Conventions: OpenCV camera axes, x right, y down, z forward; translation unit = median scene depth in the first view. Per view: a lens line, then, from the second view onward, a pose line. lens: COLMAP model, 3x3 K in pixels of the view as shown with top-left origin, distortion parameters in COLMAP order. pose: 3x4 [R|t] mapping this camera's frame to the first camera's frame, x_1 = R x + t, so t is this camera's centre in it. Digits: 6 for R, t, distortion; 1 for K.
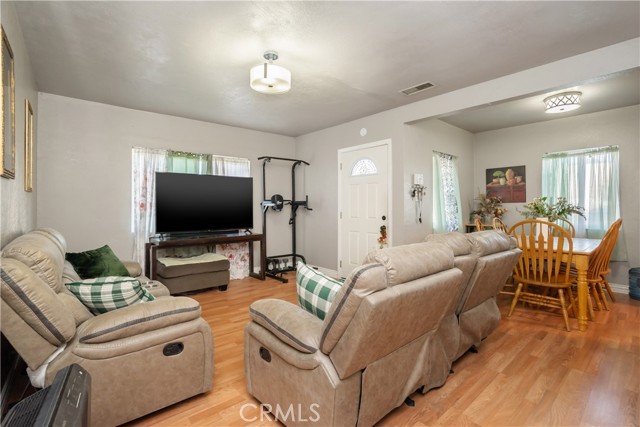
lens RADIAL K [[296.1, 0, 316.6], [0, 296.1, 207.2], [0, 0, 1]] dist [-0.035819, 0.000185]
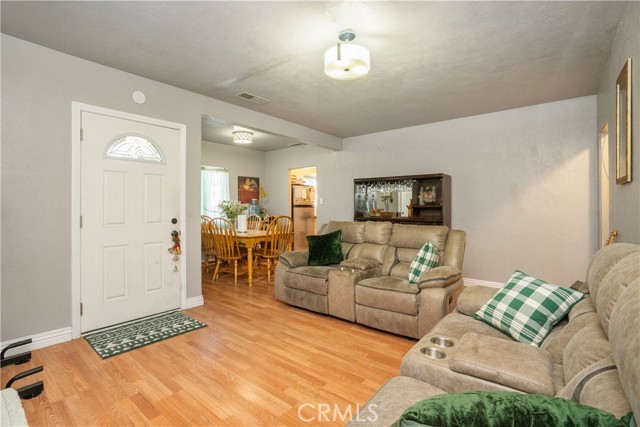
lens RADIAL K [[296.1, 0, 316.6], [0, 296.1, 207.2], [0, 0, 1]] dist [-0.035819, 0.000185]
pose [[-0.176353, 0.000573, 0.984327, -0.536741], [-0.002515, 0.999996, -0.001033, -0.000998], [-0.984324, -0.002658, -0.176350, 0.666720]]
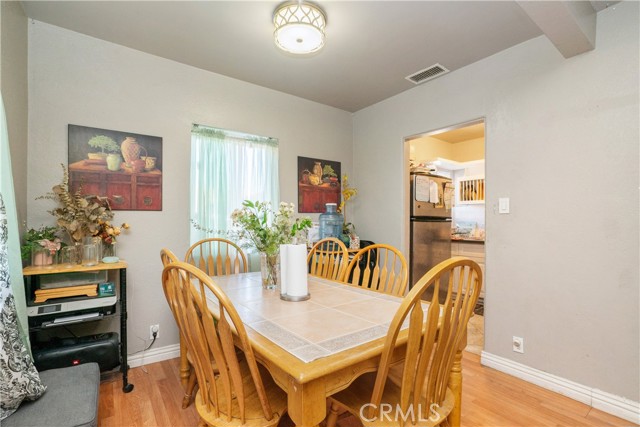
lens RADIAL K [[302.8, 0, 311.3], [0, 302.8, 221.6], [0, 0, 1]] dist [-0.000208, 0.000241]
pose [[0.101375, 0.000555, 0.994848, 0.222199], [-0.005963, 0.999982, 0.000050, 0.000369], [-0.994830, -0.005937, 0.101377, 0.685347]]
